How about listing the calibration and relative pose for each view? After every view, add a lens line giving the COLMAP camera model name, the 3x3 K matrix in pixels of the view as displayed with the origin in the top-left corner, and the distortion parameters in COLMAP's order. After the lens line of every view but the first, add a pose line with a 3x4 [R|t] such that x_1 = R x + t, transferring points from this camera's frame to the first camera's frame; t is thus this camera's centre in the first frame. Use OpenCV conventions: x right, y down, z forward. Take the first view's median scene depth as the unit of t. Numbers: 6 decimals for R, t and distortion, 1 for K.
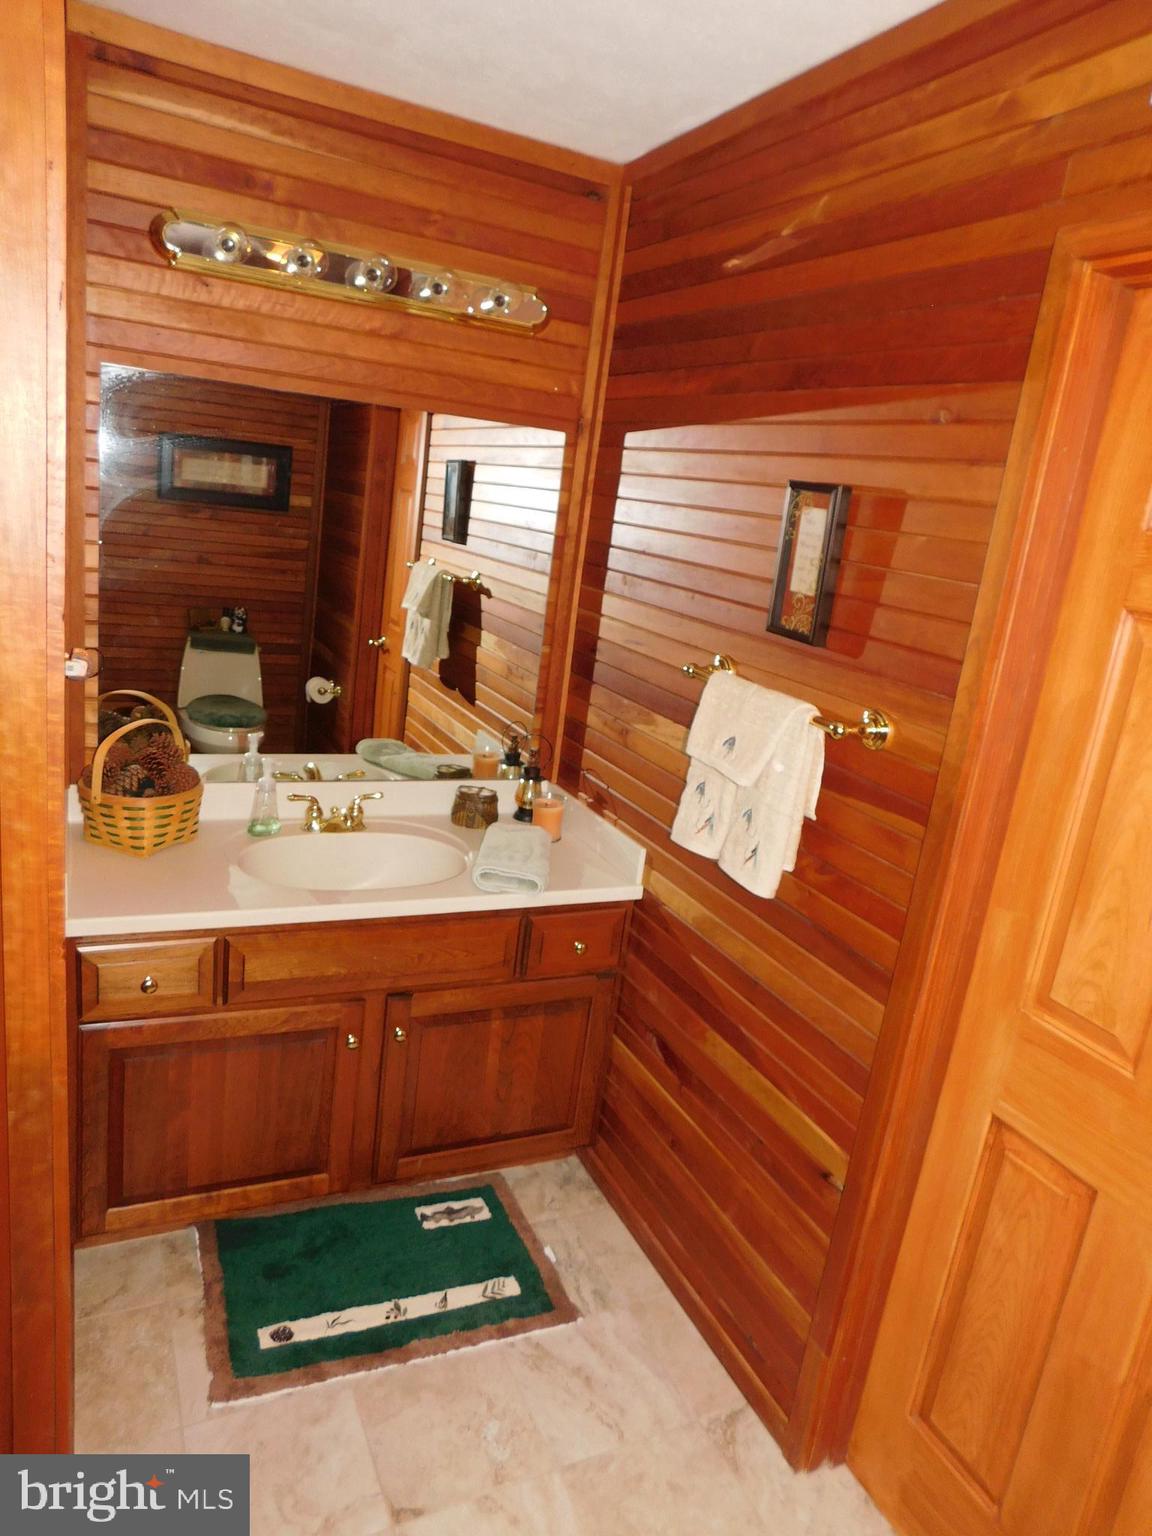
lens RADIAL K [[1019.7, 0, 576.4], [0, 1019.7, 772.8], [0, 0, 1]] dist [-0.051376, 0.037031]
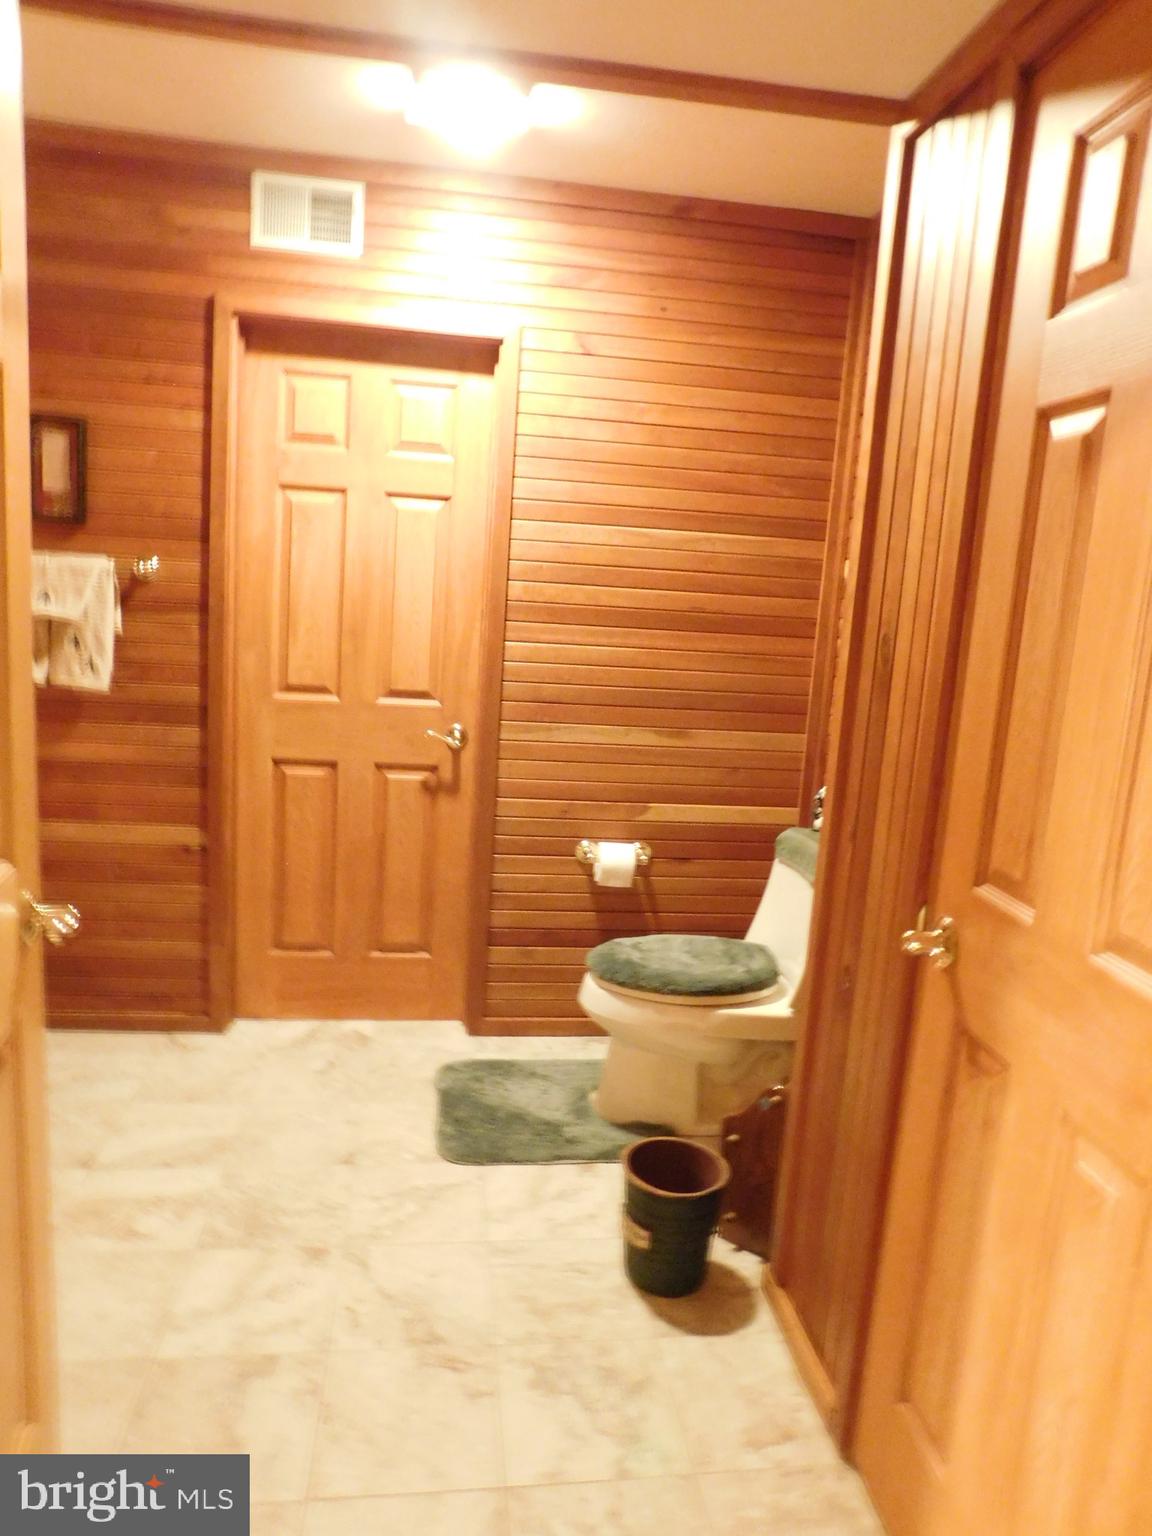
lens RADIAL K [[1019.7, 0, 577.2], [0, 1019.7, 766.7], [0, 0, 1]] dist [-0.051376, 0.037031]
pose [[0.313817, -0.265226, 0.911688, -1.140310], [0.223273, 0.953882, 0.200647, 0.097247], [-0.922859, 0.140589, 0.358562, -0.210364]]
